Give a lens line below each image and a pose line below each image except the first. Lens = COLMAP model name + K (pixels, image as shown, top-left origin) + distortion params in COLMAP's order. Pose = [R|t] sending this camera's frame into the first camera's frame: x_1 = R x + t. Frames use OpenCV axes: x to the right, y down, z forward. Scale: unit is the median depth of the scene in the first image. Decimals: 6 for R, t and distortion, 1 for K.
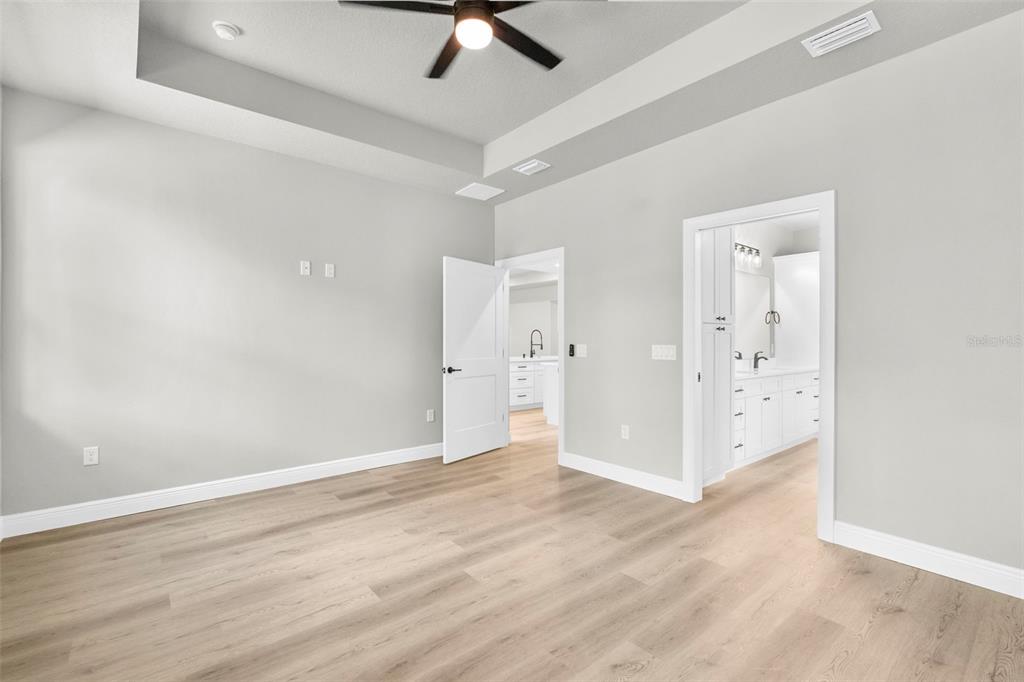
lens RADIAL K [[462.0, 0, 512.0], [0, 462.0, 341.9], [0, 0, 1]] dist [-0.003823, -0.000667]
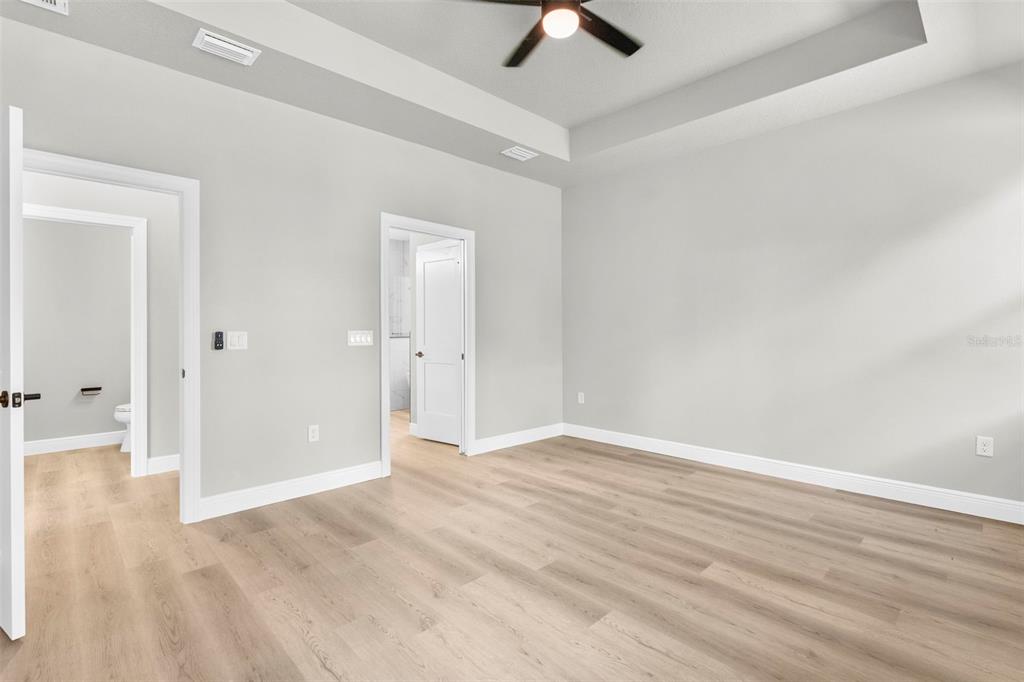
lens RADIAL K [[462.0, 0, 522.5], [0, 462.0, 338.2], [0, 0, 1]] dist [-0.003823, -0.000667]
pose [[-0.081090, -0.015805, 0.996581, -0.948377], [0.006822, 0.999842, 0.016412, 0.010985], [-0.996683, 0.008129, -0.080969, 1.019143]]
